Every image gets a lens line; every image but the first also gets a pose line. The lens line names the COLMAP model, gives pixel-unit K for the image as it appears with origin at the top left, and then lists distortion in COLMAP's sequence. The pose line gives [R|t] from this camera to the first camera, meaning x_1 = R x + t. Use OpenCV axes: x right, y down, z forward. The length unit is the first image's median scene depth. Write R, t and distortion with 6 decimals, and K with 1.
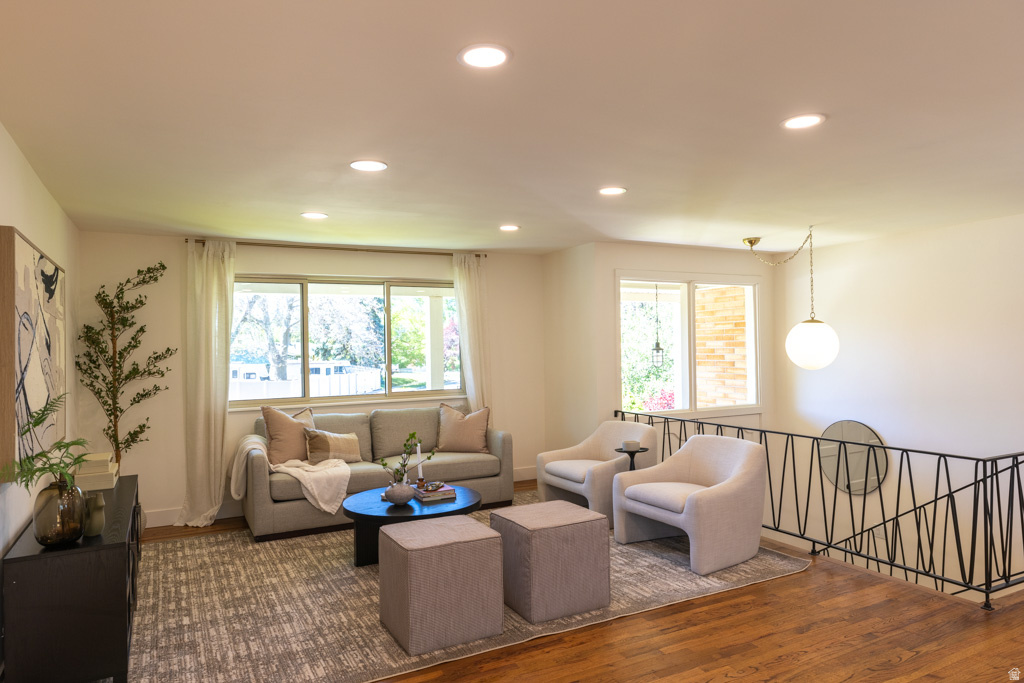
lens RADIAL K [[659.5, 0, 518.7], [0, 659.5, 338.9], [0, 0, 1]] dist [0.014379, -0.002280]
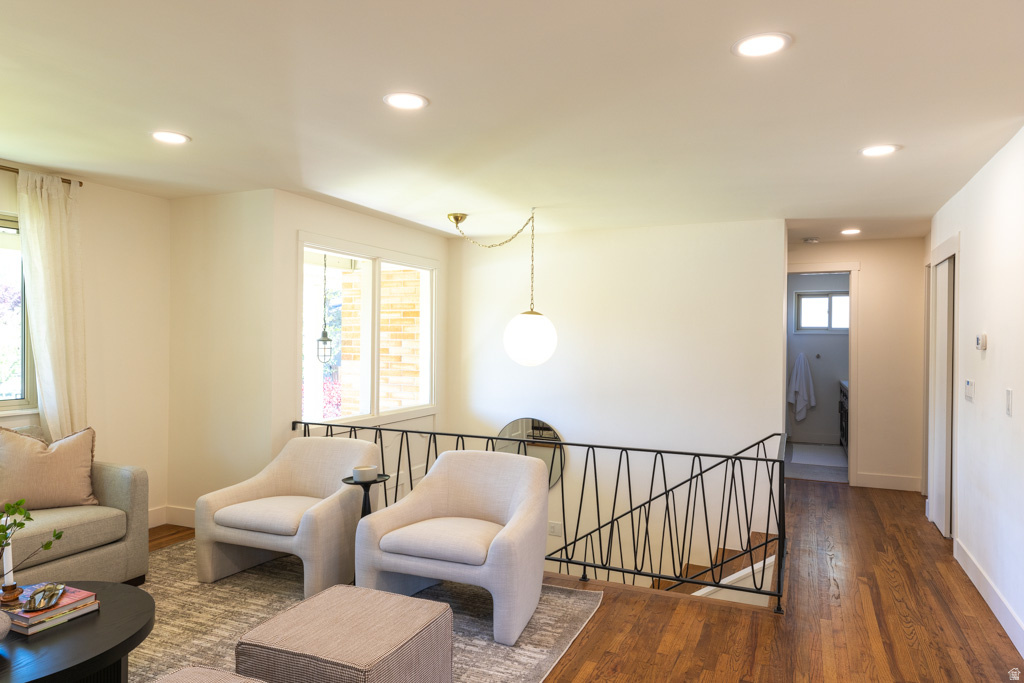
lens RADIAL K [[659.5, 0, 509.0], [0, 659.5, 340.8], [0, 0, 1]] dist [0.014379, -0.002280]
pose [[0.787179, 0.021091, 0.616364, -0.141306], [-0.029850, 0.999547, 0.003919, 0.009139], [-0.616002, -0.021484, 0.787452, 0.314196]]
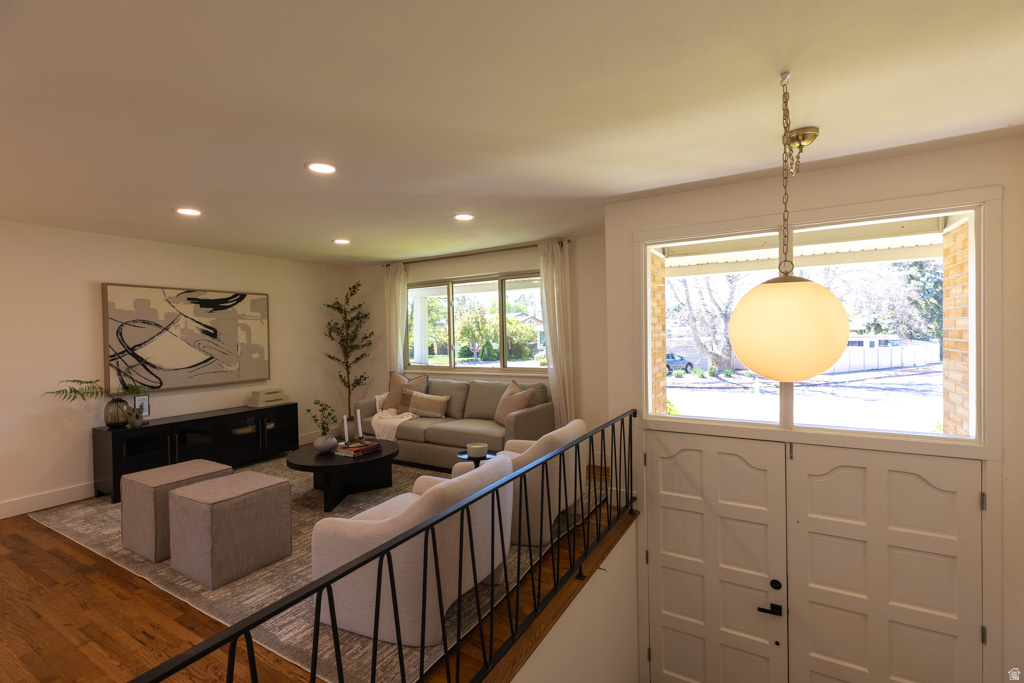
lens RADIAL K [[458.7, 0, 511.4], [0, 458.7, 339.7], [0, 0, 1]] dist [0.005991, -0.000207]
pose [[0.516493, 0.019645, -0.856066, 0.637736], [0.021908, 0.999106, 0.036146, -0.000252], [0.856011, -0.037424, 0.515601, 0.680476]]
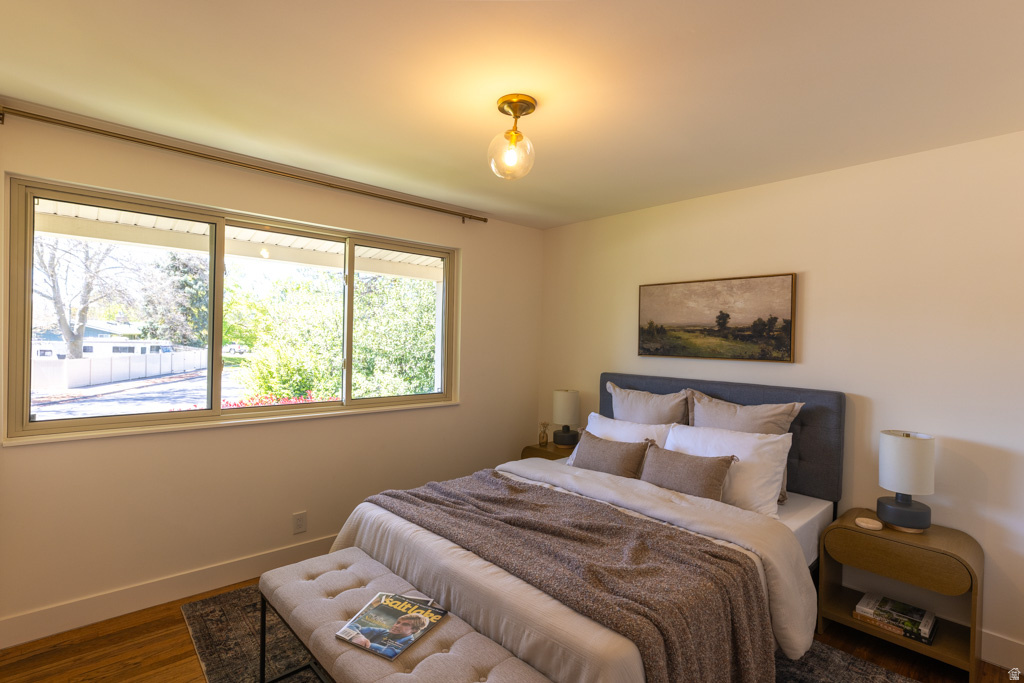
lens RADIAL K [[502.4, 0, 527.0], [0, 502.4, 335.2], [0, 0, 1]] dist [-0.010919, 0.000166]
pose [[0.924989, 0.033198, 0.378540, -0.262317], [-0.037212, 0.999302, 0.003292, 0.007846], [-0.378166, -0.017132, 0.925579, 0.518880]]
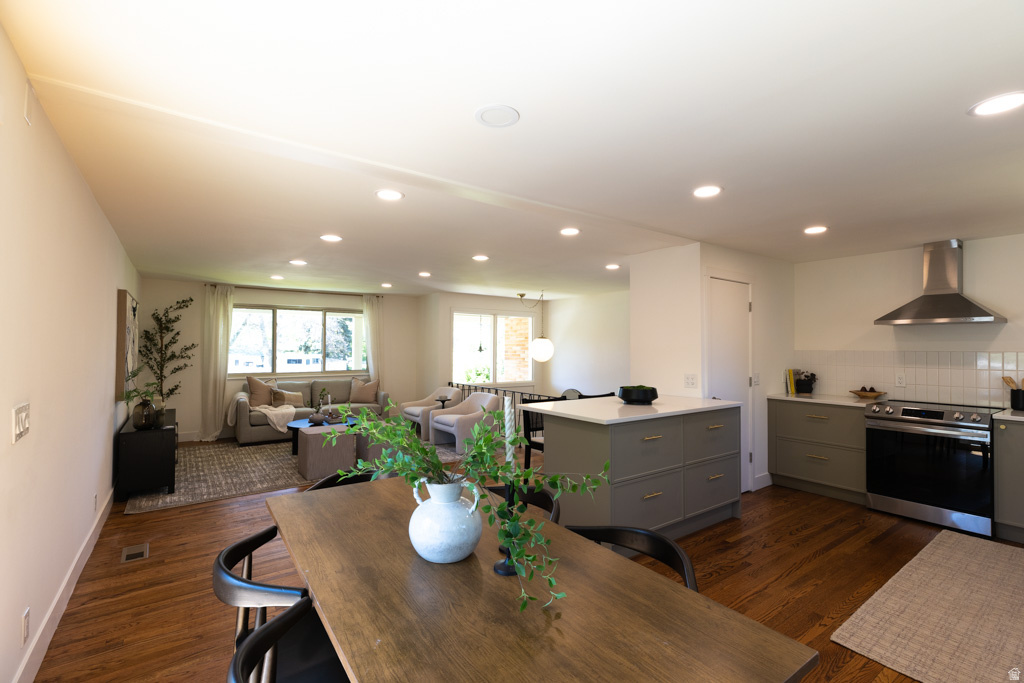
lens RADIAL K [[458.7, 0, 514.0], [0, 458.7, 341.0], [0, 0, 1]] dist [0.005991, -0.000207]
pose [[0.990799, 0.023878, 0.133218, 0.177306], [-0.023394, 0.999713, -0.005192, -0.007585], [-0.133303, 0.002028, 0.991073, -0.372526]]
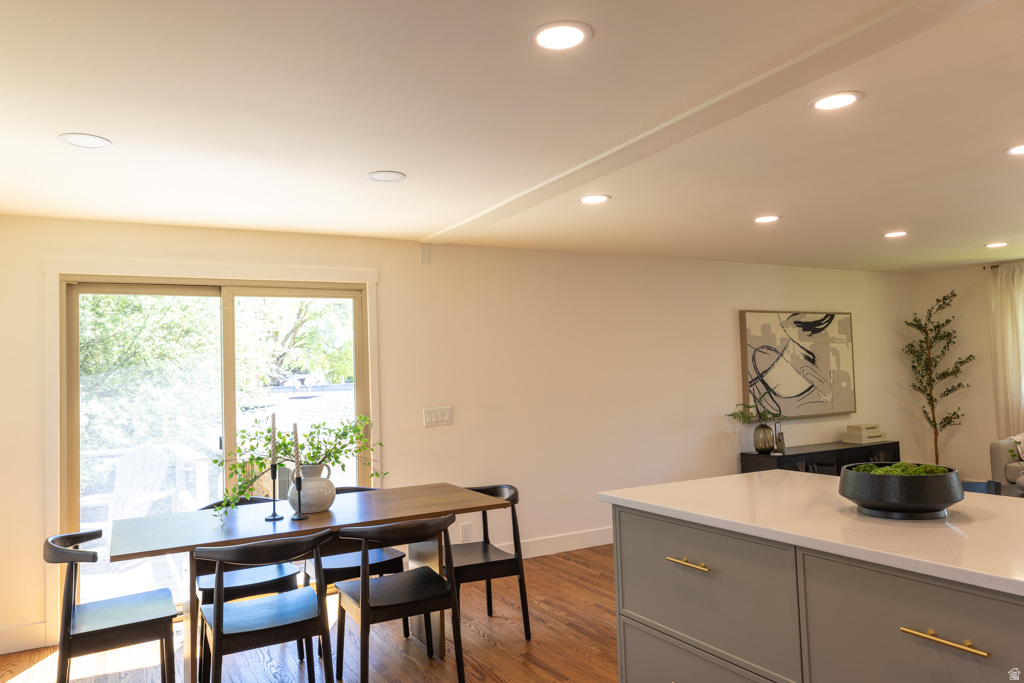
lens RADIAL K [[722.9, 0, 512.2], [0, 722.9, 344.1], [0, 0, 1]] dist [-0.002024, 0.013465]
pose [[0.013485, -0.025393, -0.999587, 0.847345], [0.044521, 0.998701, -0.024770, -0.011564], [0.998917, -0.044168, 0.014598, 0.084339]]
